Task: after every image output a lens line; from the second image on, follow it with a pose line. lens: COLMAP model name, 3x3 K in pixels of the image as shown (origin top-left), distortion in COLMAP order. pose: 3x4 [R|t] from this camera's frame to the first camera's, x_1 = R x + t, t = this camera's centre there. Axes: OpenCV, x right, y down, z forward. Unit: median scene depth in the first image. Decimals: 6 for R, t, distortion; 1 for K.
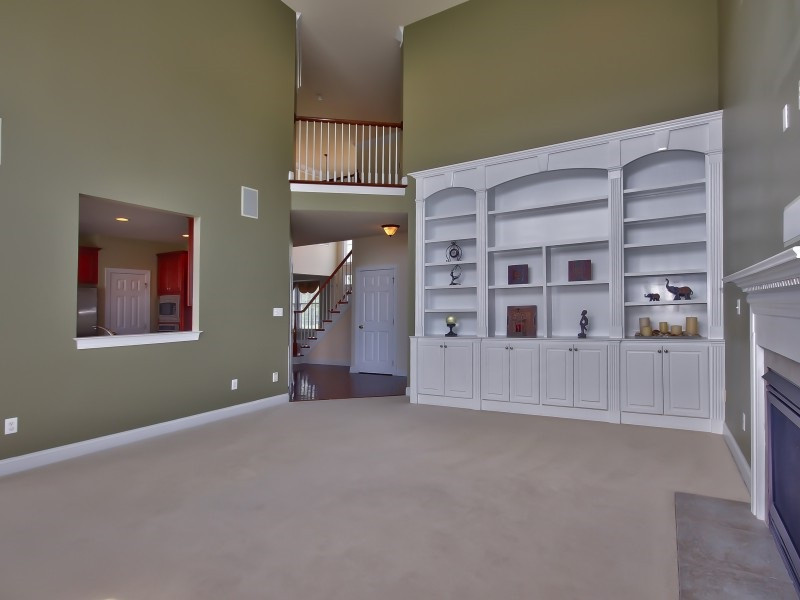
lens RADIAL K [[436.9, 0, 399.7], [0, 436.9, 298.4], [0, 0, 1]] dist [0.002659, -0.000290]
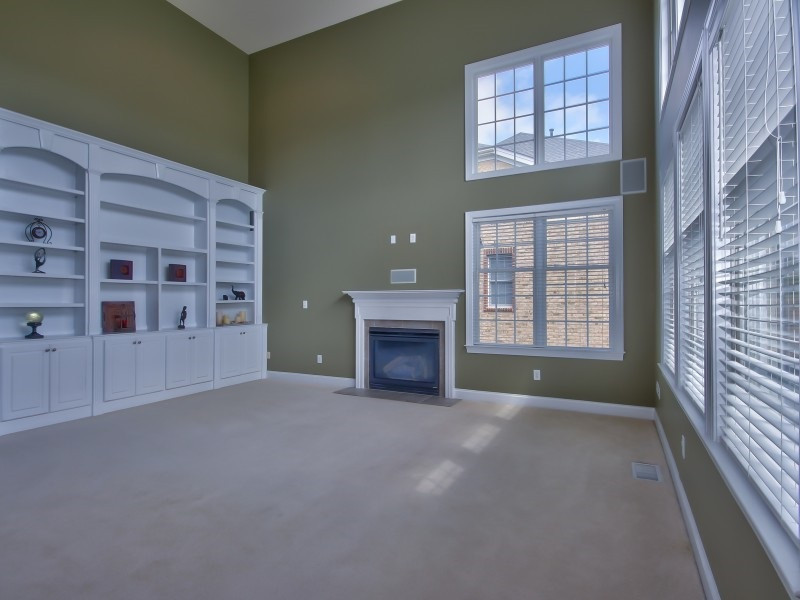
lens RADIAL K [[436.9, 0, 399.3], [0, 436.9, 300.5], [0, 0, 1]] dist [0.002659, -0.000290]
pose [[-0.049148, 0.025267, 0.998472, -0.727121], [-0.021270, 0.999427, -0.026338, 0.027250], [-0.998565, -0.022532, -0.048582, 0.405275]]
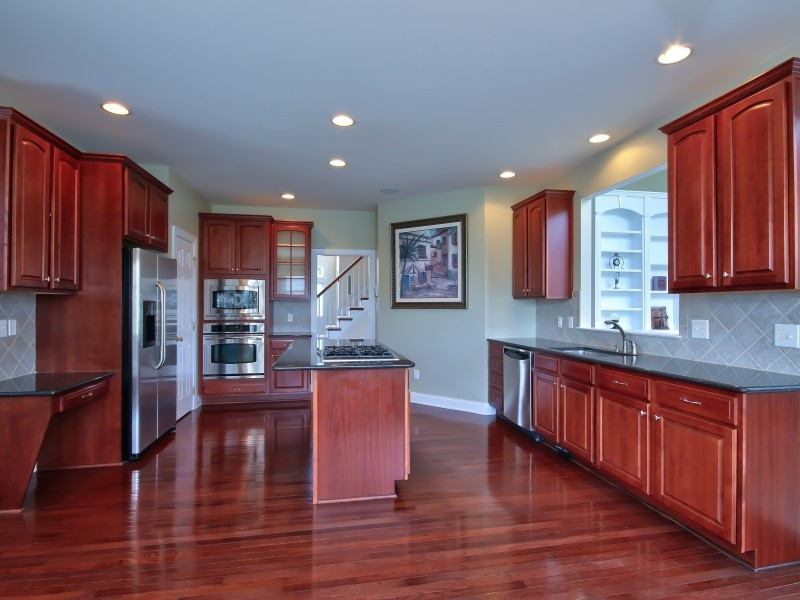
lens RADIAL K [[436.9, 0, 399.4], [0, 436.9, 301.4], [0, 0, 1]] dist [0.002659, -0.000290]
pose [[0.733328, 0.026210, 0.679370, -1.197827], [-0.031088, 0.999504, -0.005004, 0.031735], [-0.679164, -0.017450, 0.733779, 0.540681]]
